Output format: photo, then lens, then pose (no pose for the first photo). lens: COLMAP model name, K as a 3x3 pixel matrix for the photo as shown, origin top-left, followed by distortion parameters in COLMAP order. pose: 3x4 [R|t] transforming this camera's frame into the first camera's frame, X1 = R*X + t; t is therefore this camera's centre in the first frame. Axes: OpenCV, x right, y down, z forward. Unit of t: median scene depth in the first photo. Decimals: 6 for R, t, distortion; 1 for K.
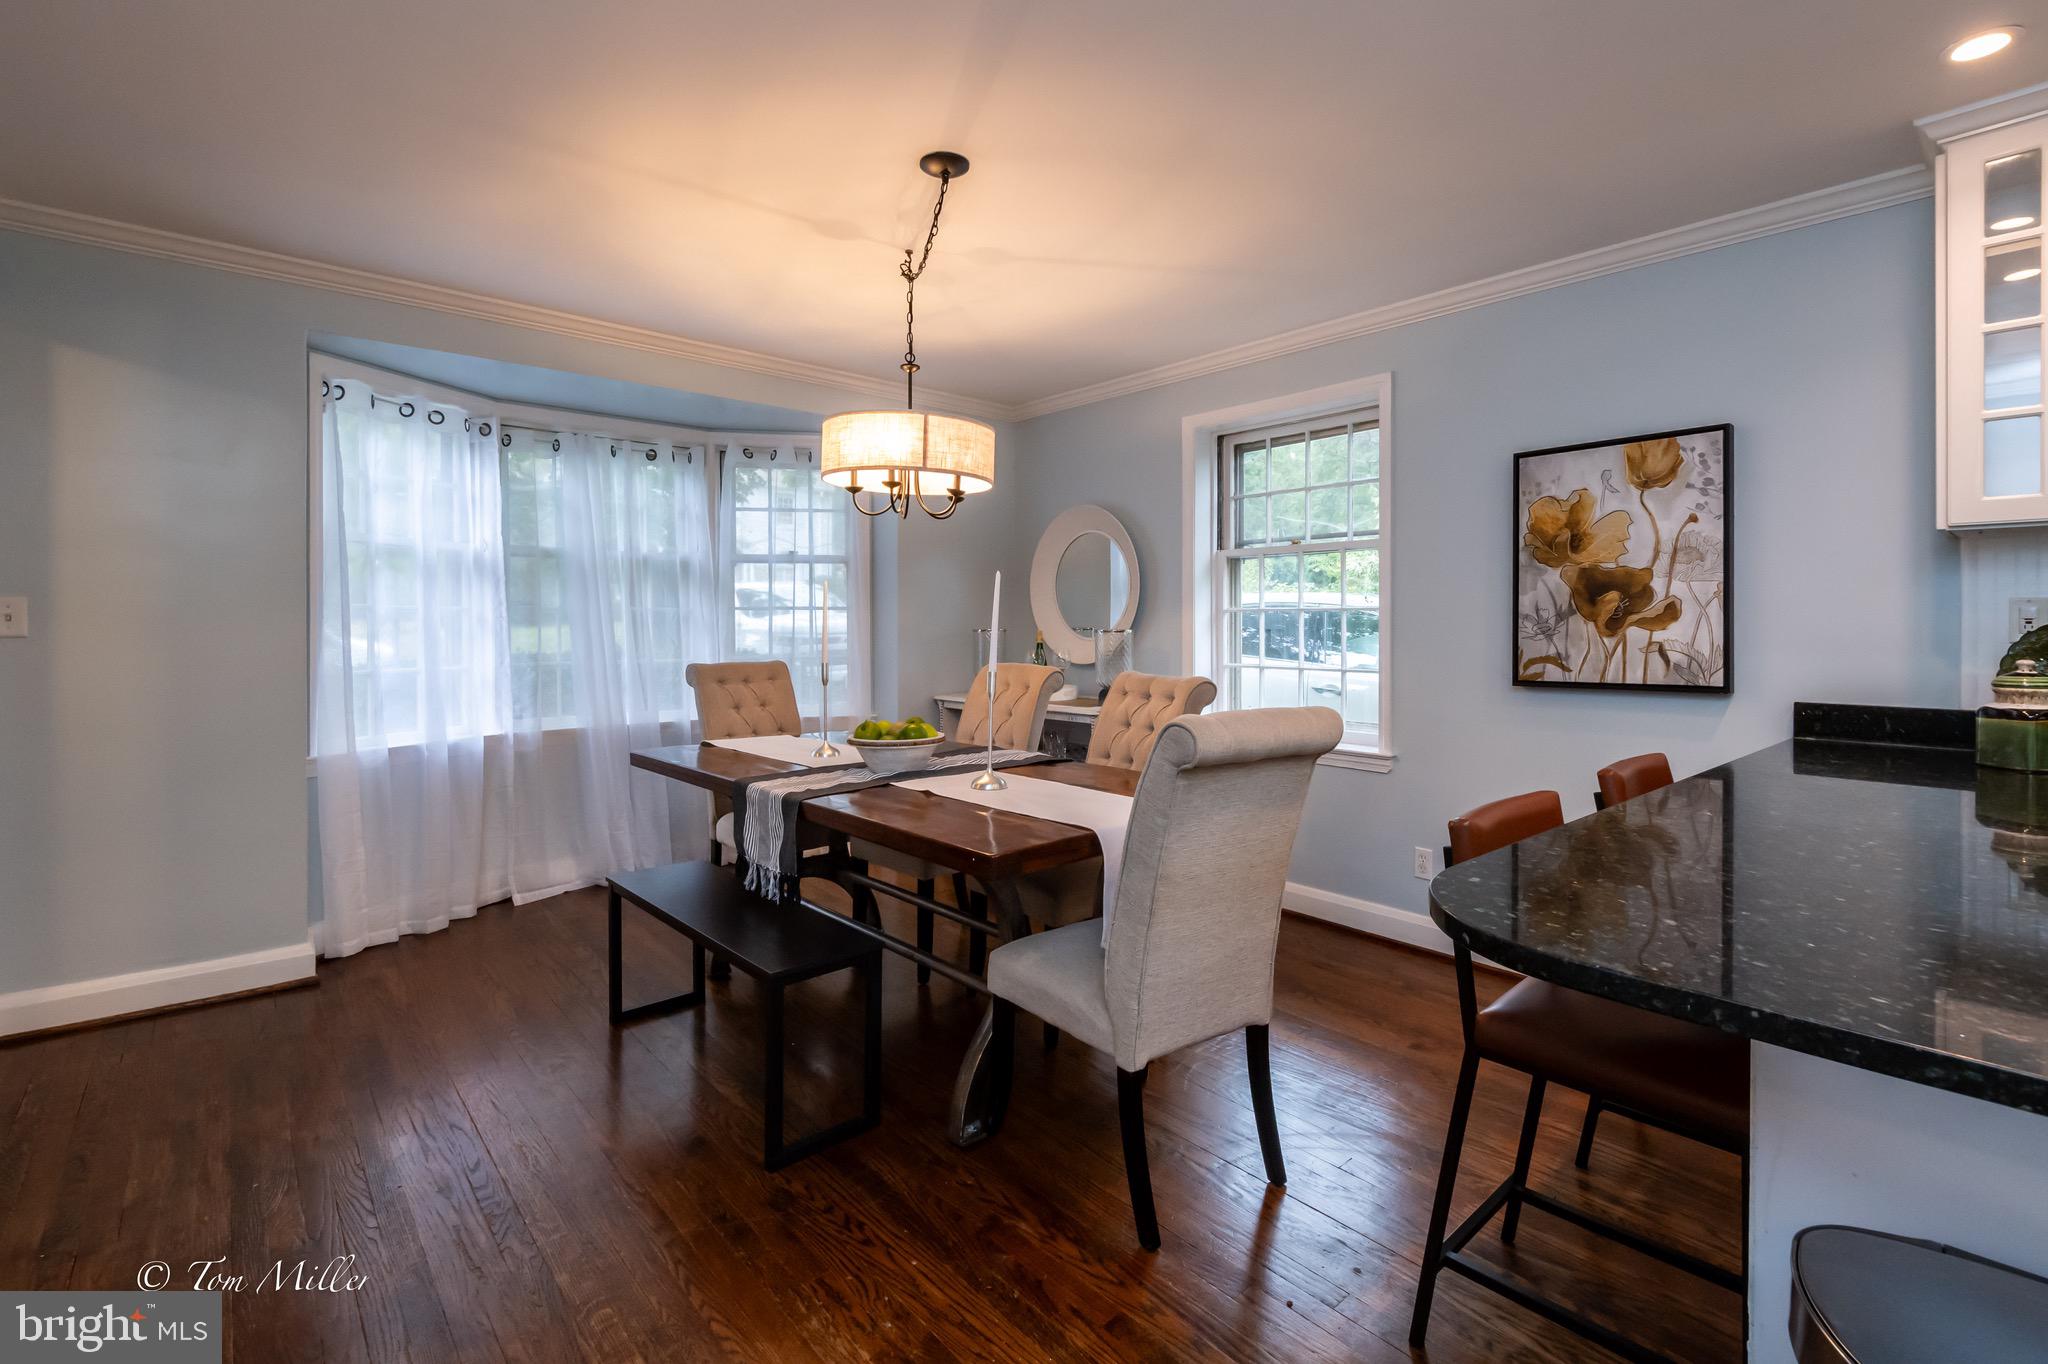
lens RADIAL K [[921.0, 0, 1059.4], [0, 921.0, 625.3], [0, 0, 1]] dist [0.007436, -0.005246]
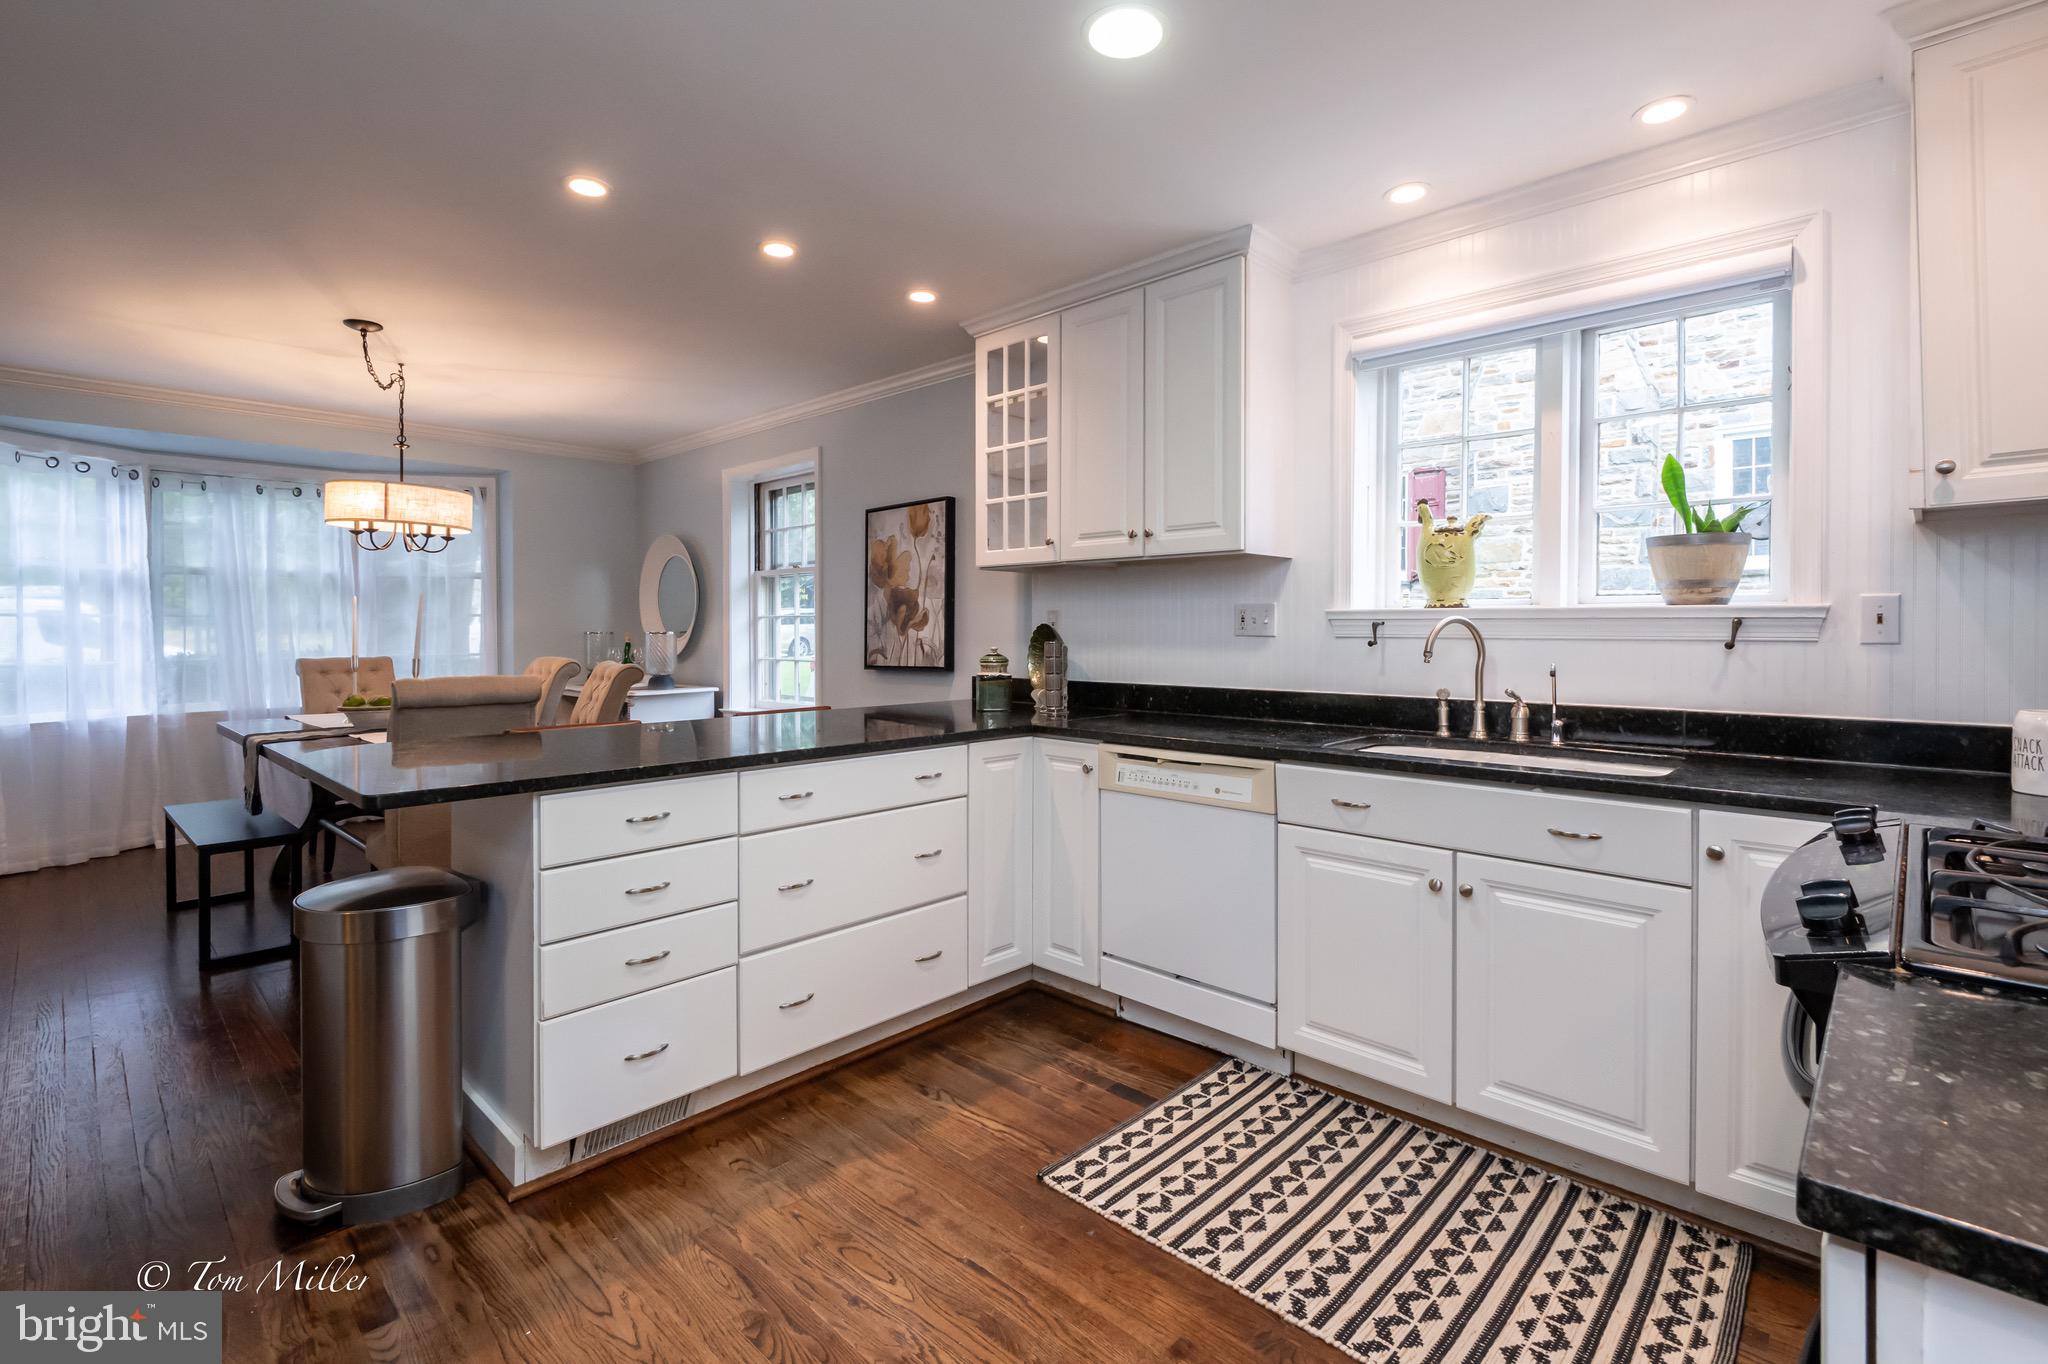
lens RADIAL K [[921.0, 0, 1049.8], [0, 921.0, 631.4], [0, 0, 1]] dist [0.007436, -0.005246]
pose [[0.996339, -0.001170, 0.085486, 0.662563], [0.001255, 0.999999, -0.000935, 0.007028], [-0.085485, 0.001039, 0.996339, -0.467426]]
